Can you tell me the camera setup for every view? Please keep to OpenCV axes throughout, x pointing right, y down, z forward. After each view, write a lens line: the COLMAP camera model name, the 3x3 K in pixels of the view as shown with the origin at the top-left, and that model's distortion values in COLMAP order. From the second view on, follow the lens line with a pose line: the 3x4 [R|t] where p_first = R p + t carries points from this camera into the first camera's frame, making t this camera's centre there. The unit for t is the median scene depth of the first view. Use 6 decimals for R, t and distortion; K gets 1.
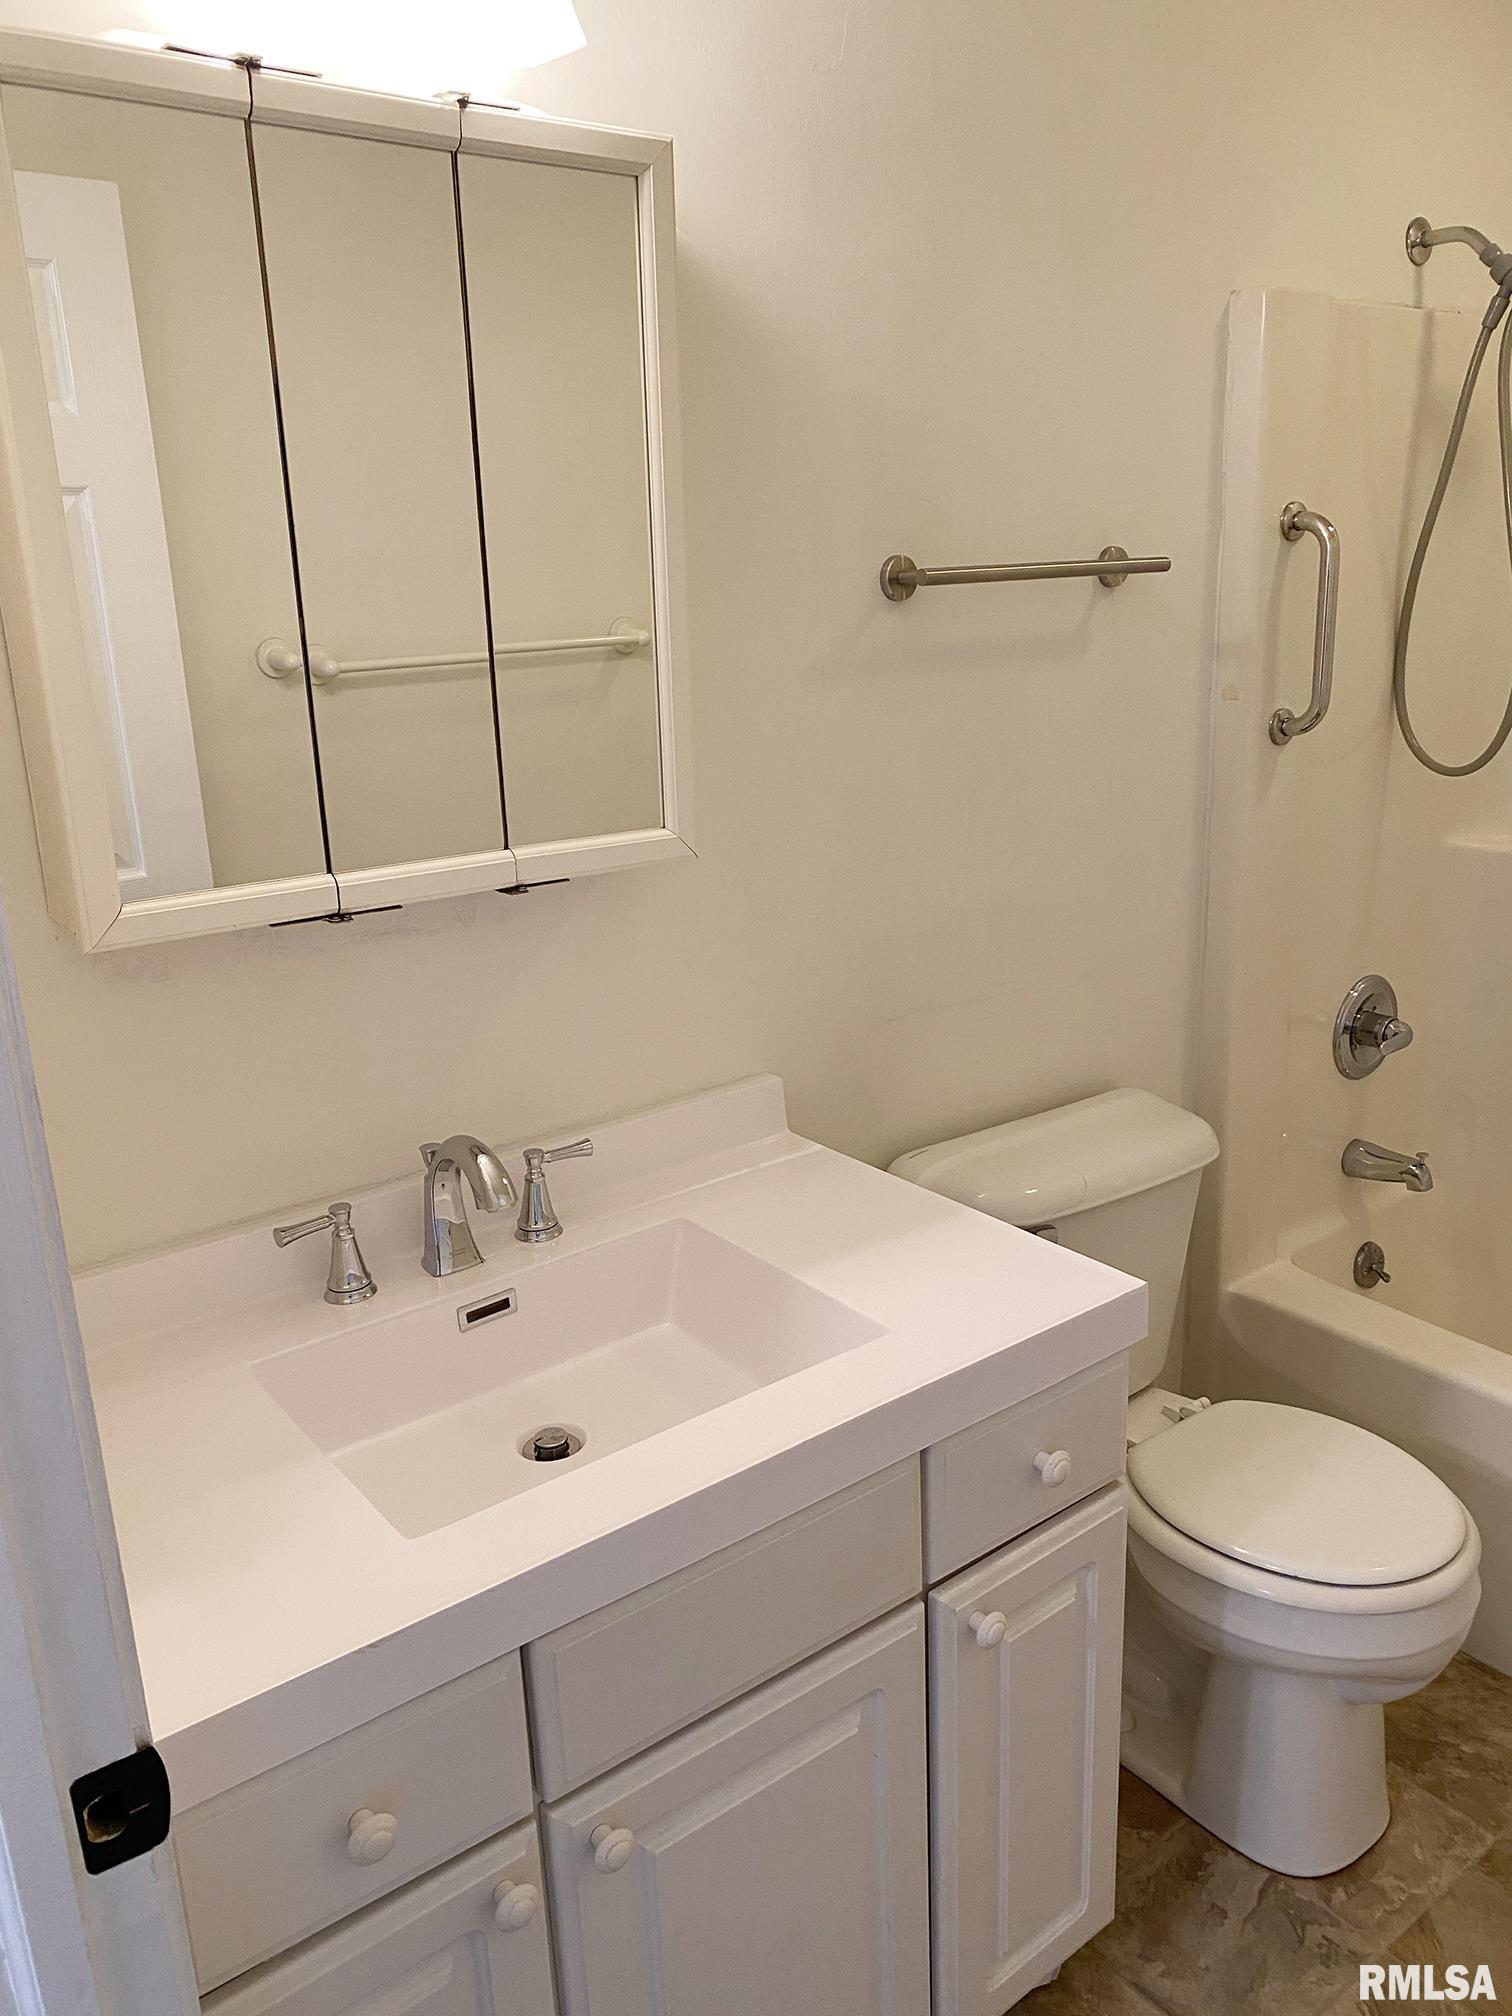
lens RADIAL K [[1535.0, 0, 751.7], [0, 1535.0, 1027.7], [0, 0, 1]] dist [0.024267, -0.022585]
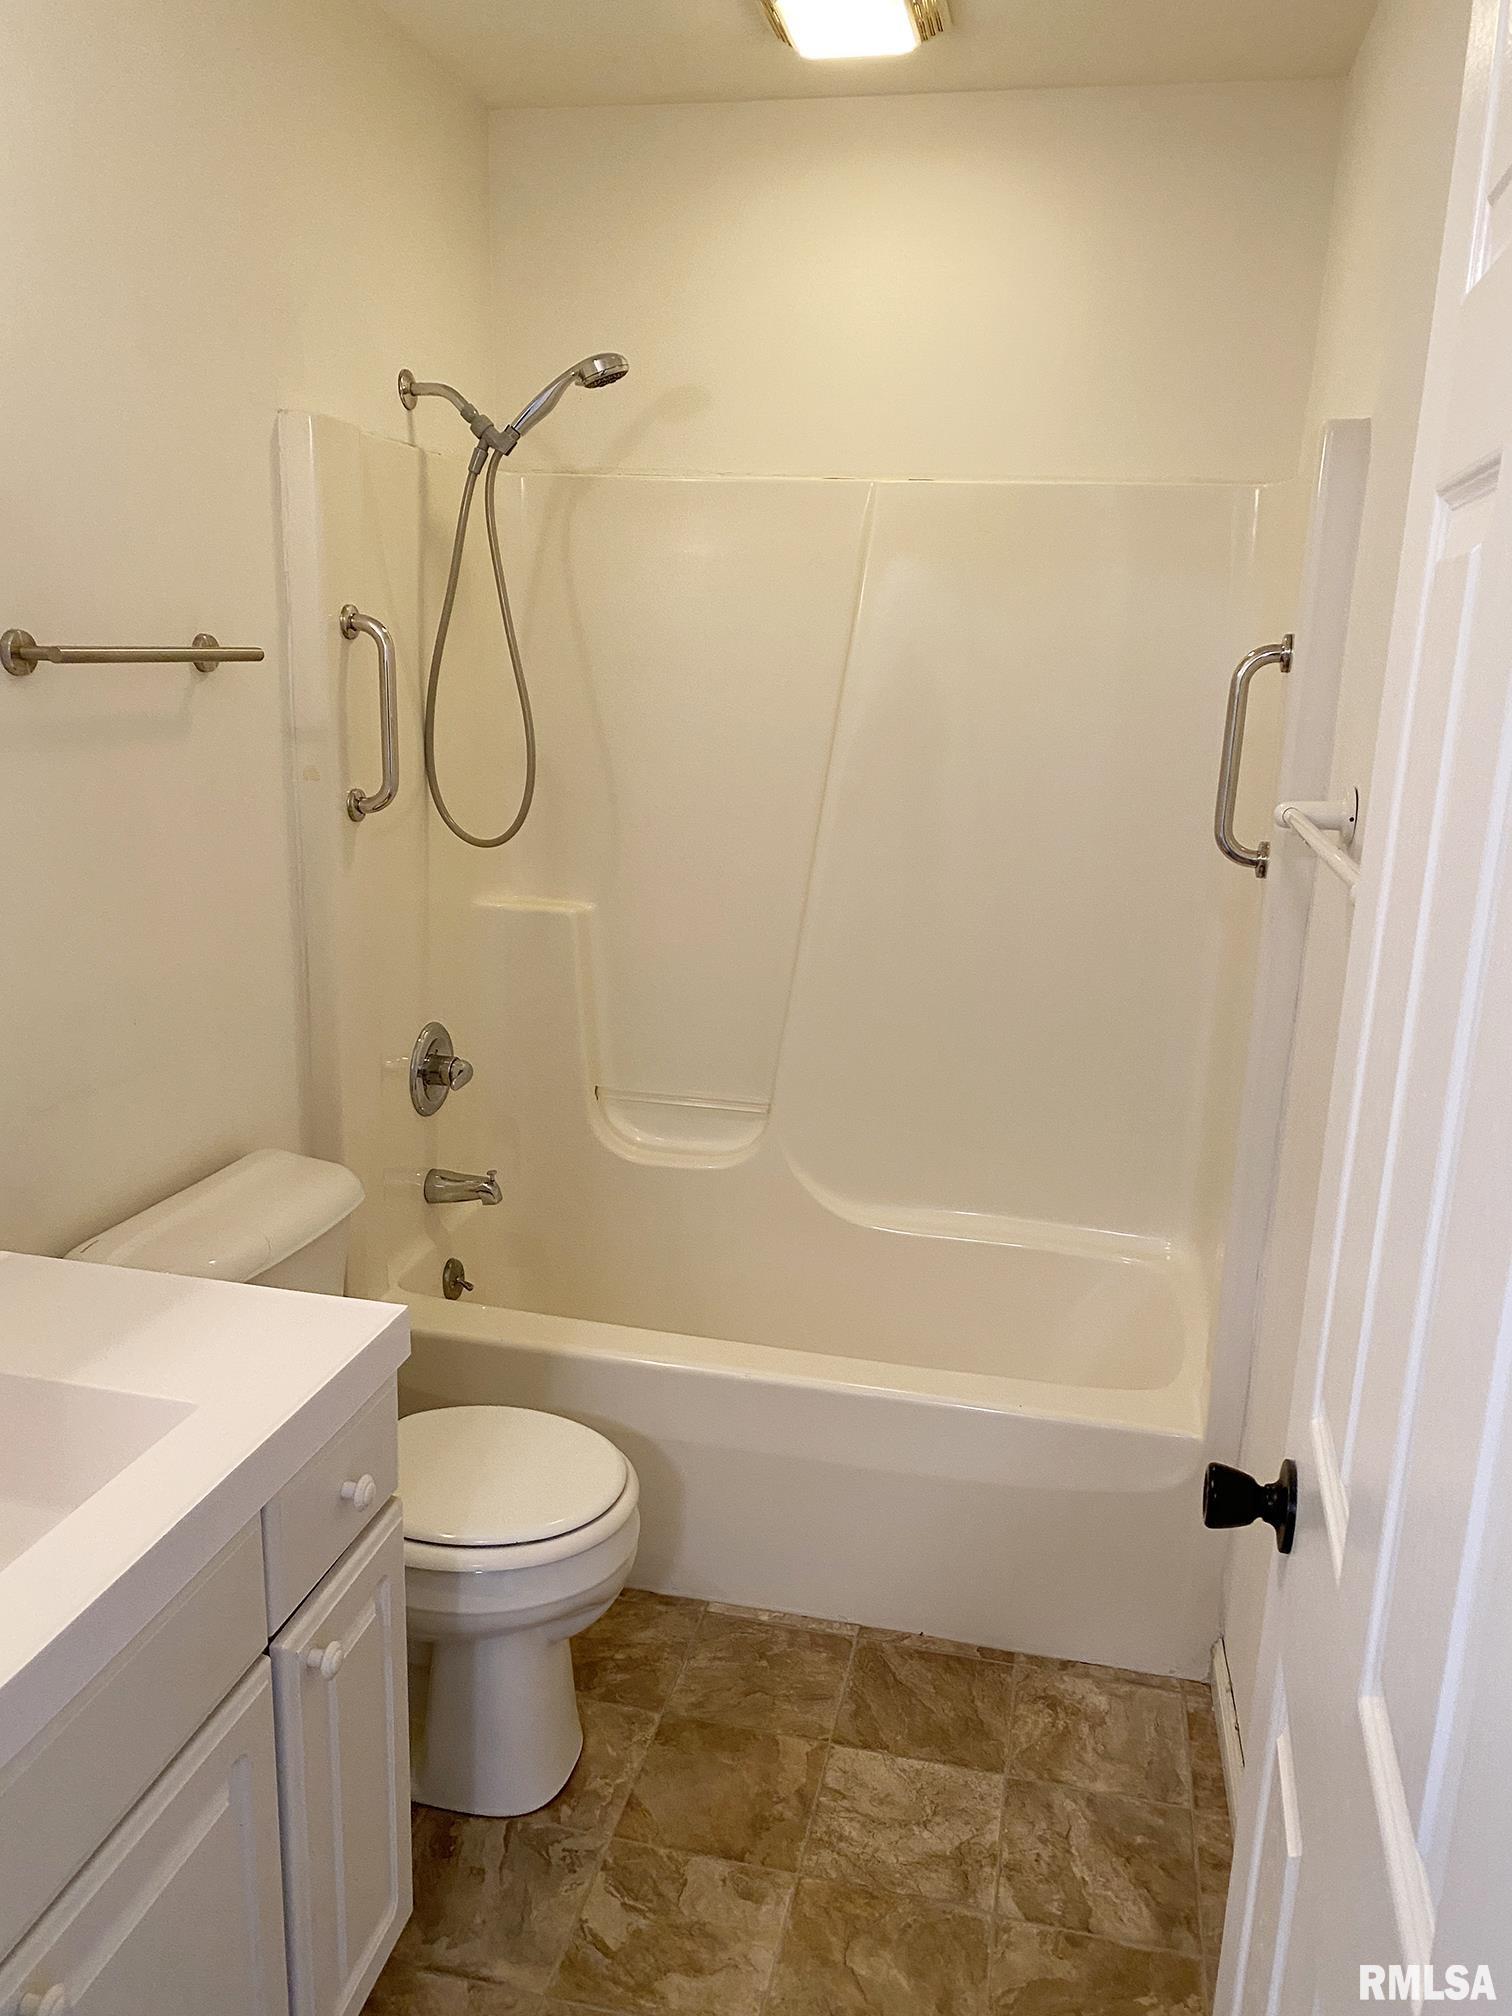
lens RADIAL K [[1535.0, 0, 754.3], [0, 1535.0, 1026.7], [0, 0, 1]] dist [0.024267, -0.022585]
pose [[0.761883, -0.092664, 0.641052, -0.205166], [0.121498, 0.992591, -0.000919, -0.002306], [-0.636217, 0.078587, 0.767497, -0.020985]]
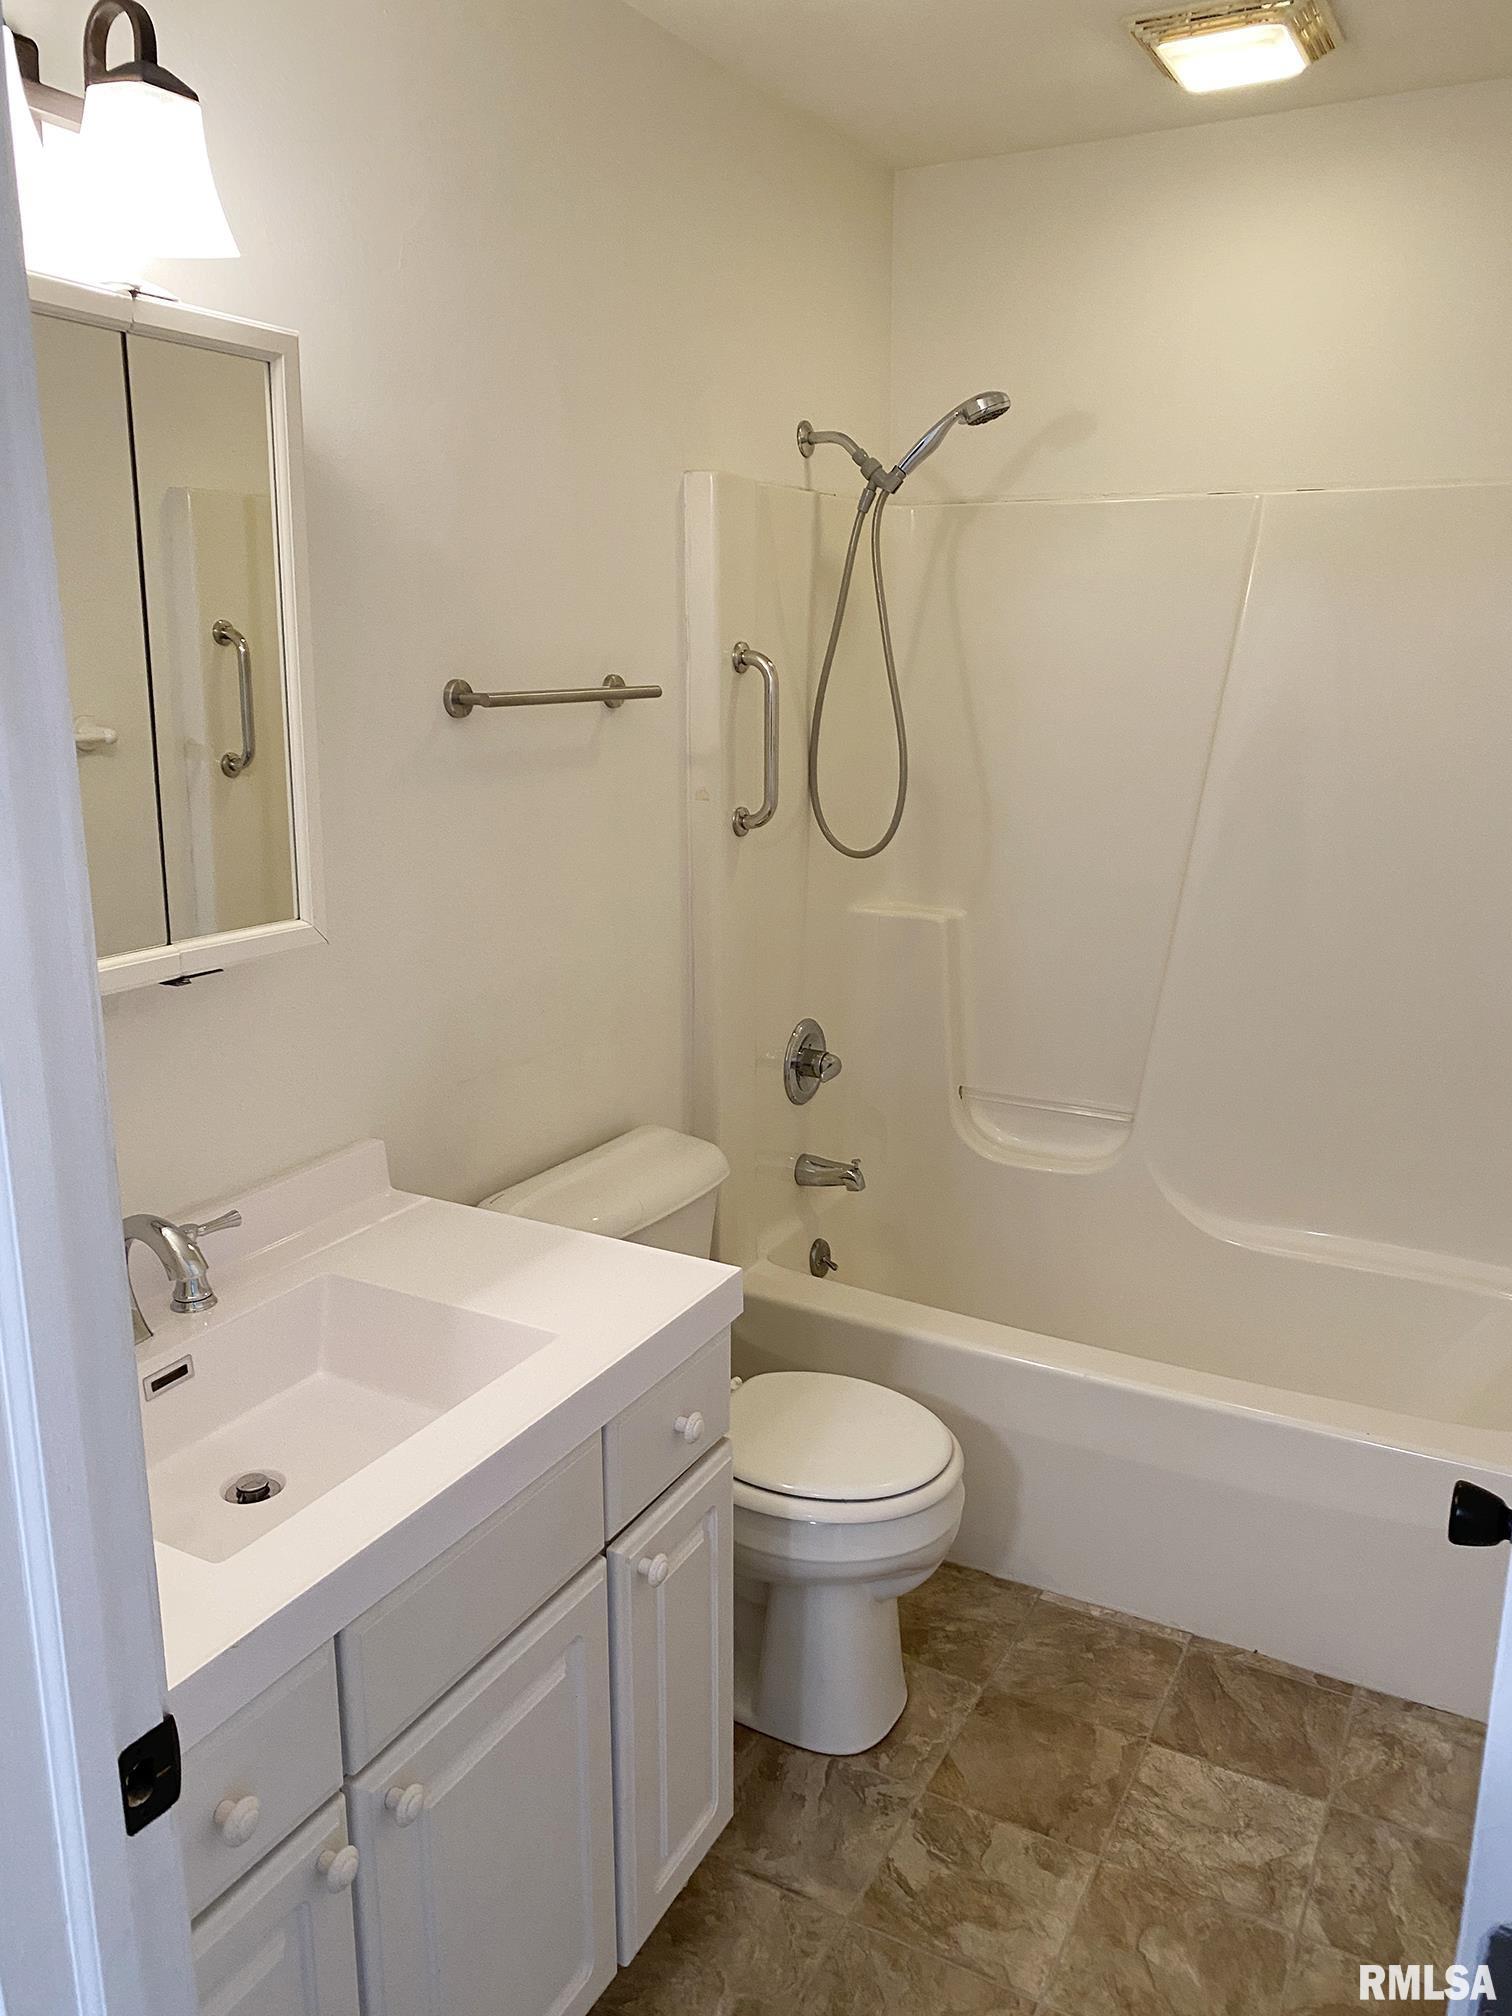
lens RADIAL K [[1535.0, 0, 744.7], [0, 1535.0, 1007.0], [0, 0, 1]] dist [0.024267, -0.022585]
pose [[0.913285, -0.054932, 0.403601, -0.195327], [0.078286, 0.996064, -0.041579, 0.003704], [-0.399728, 0.069570, 0.913990, -0.132151]]
